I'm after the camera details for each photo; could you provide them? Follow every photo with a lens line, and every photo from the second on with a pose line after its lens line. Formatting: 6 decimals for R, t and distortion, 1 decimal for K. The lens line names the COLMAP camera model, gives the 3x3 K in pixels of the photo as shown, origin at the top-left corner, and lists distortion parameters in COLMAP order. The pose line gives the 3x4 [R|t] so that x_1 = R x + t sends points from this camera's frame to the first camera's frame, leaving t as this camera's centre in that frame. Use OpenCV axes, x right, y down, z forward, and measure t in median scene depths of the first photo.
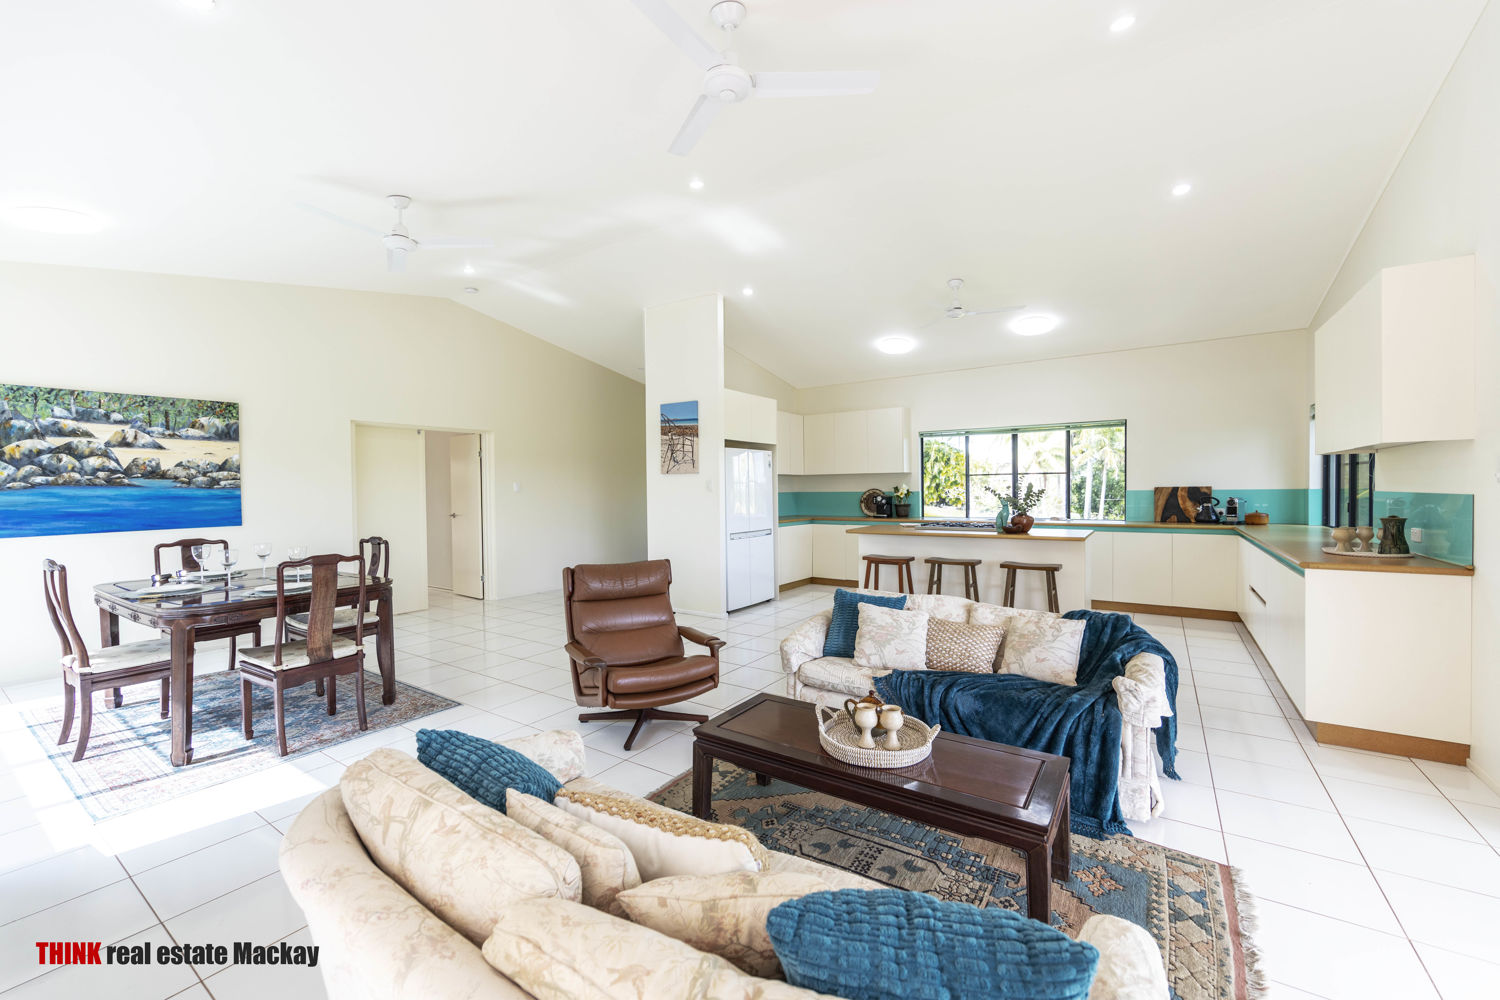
lens RADIAL K [[599.2, 0, 750.1], [0, 599.2, 492.5], [0, 0, 1]] dist [0.001413, 0.000595]
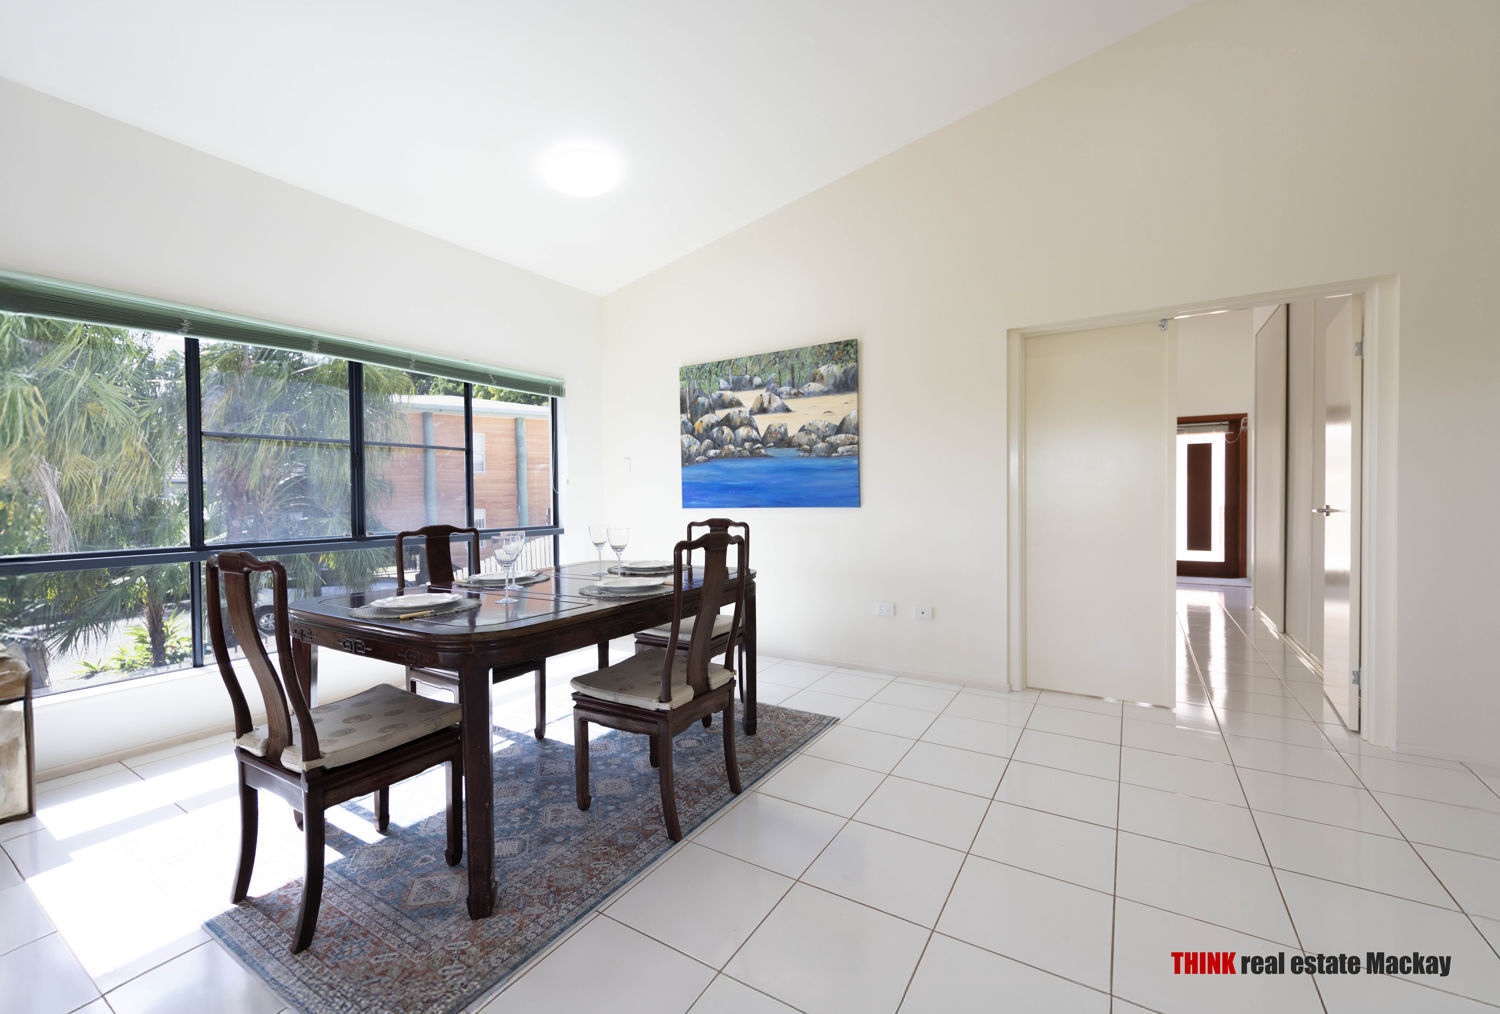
lens RADIAL K [[598.9, 0, 742.3], [0, 598.9, 508.5], [0, 0, 1]] dist [-0.002209, -0.000182]
pose [[0.042977, 0.028181, -0.998679, -0.150762], [-0.003491, 0.999600, 0.028057, 0.043376], [0.999070, 0.002280, 0.043058, 0.974143]]
